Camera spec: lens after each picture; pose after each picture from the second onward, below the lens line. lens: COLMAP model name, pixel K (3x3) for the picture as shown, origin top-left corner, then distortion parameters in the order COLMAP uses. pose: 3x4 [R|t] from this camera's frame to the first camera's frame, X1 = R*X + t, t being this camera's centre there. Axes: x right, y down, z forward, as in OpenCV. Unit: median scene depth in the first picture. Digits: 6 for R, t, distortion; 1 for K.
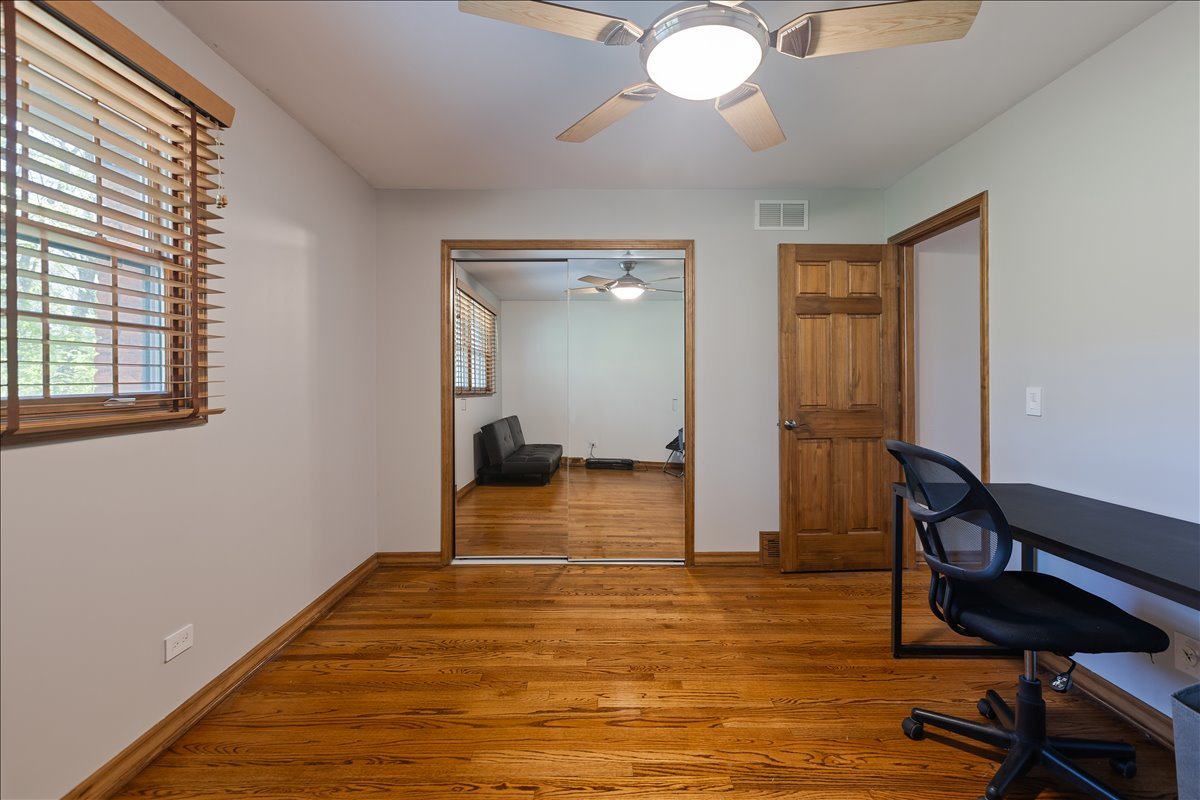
lens RADIAL K [[574.7, 0, 596.2], [0, 574.7, 374.1], [0, 0, 1]] dist [0.000591, 0.000050]
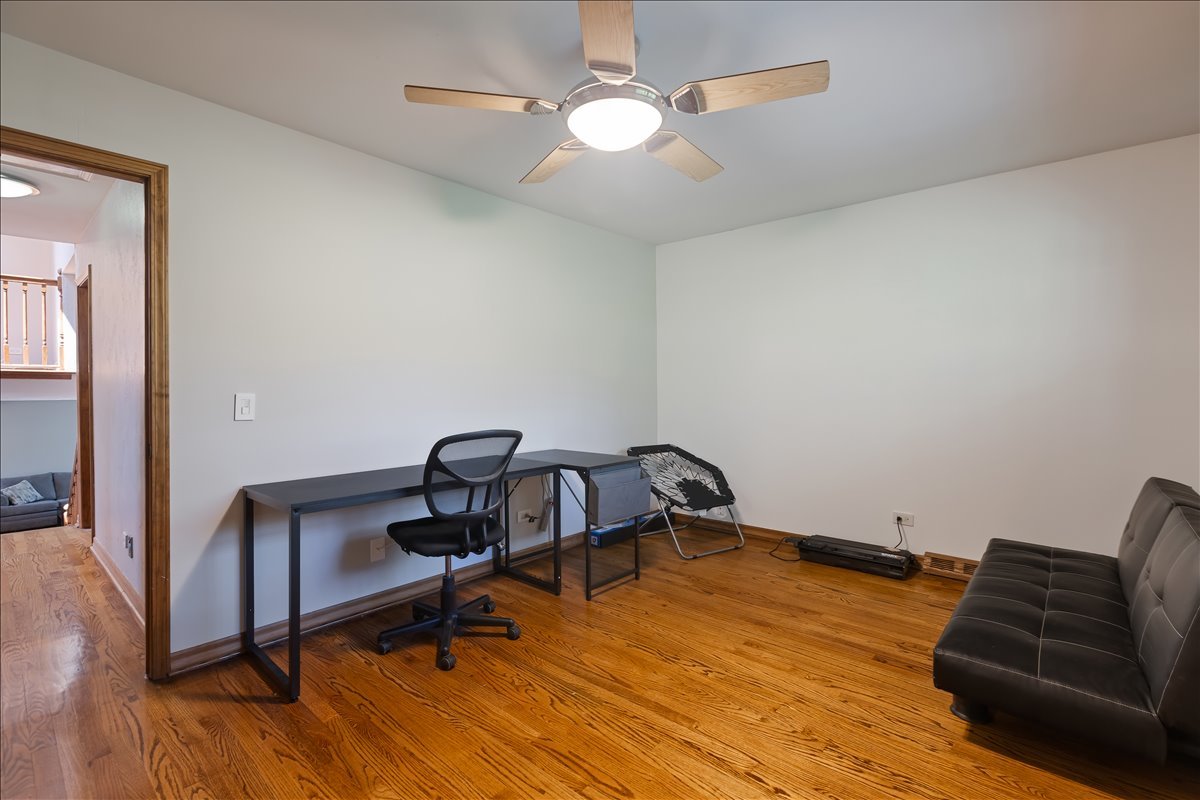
lens RADIAL K [[543.4, 0, 601.6], [0, 543.4, 391.5], [0, 0, 1]] dist [-0.001726, -0.000510]
pose [[-0.755149, -0.004310, 0.655540, -0.455150], [-0.002370, 0.999990, 0.003845, 0.016442], [-0.655549, 0.001350, -0.755151, 1.592197]]
